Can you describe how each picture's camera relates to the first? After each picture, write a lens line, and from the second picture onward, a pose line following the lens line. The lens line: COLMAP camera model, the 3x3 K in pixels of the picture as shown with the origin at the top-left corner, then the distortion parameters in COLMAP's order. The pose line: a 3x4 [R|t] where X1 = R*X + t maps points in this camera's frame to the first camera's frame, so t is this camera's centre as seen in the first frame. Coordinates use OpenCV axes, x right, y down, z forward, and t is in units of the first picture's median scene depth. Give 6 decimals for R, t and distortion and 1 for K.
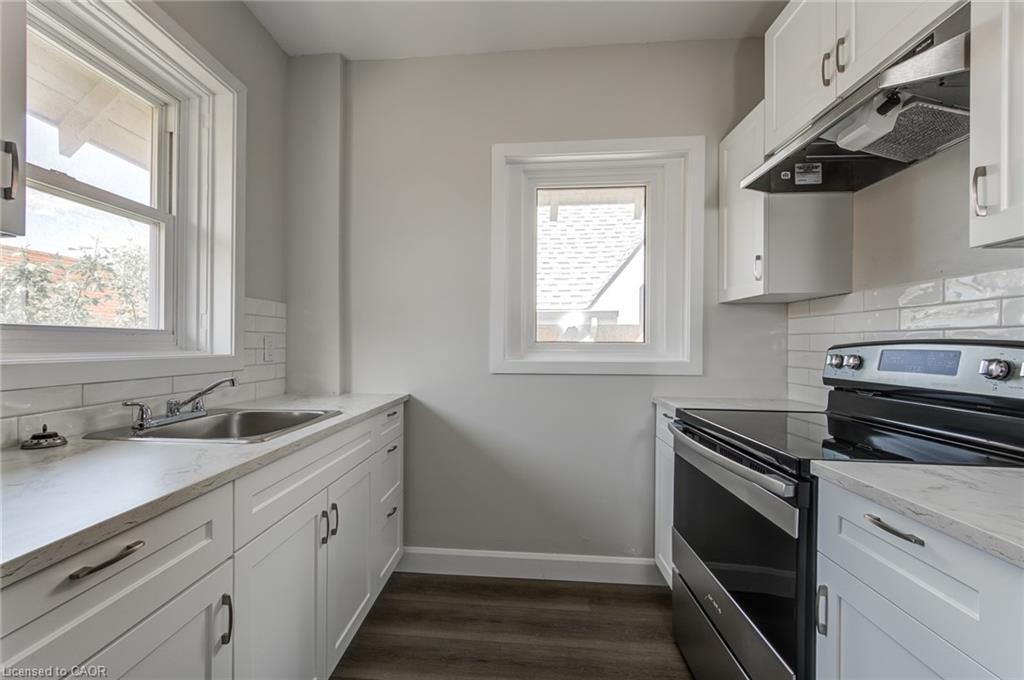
lens RADIAL K [[465.2, 0, 512.0], [0, 465.2, 340.0], [0, 0, 1]] dist [0.000640, 0.000065]
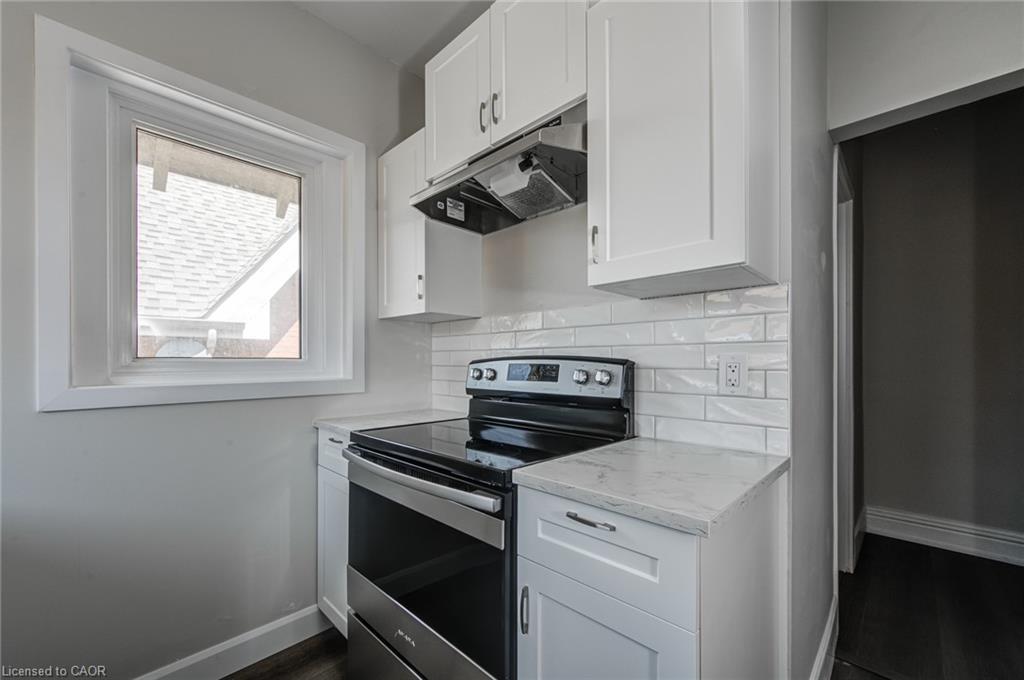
lens RADIAL K [[445.5, 0, 545.3], [0, 445.5, 361.8], [0, 0, 1]] dist [0.001143, 0.000009]
pose [[0.680927, -0.007764, 0.732310, -0.017904], [-0.001157, 0.999931, 0.011678, 0.001606], [-0.732350, -0.008799, 0.680872, 0.128876]]
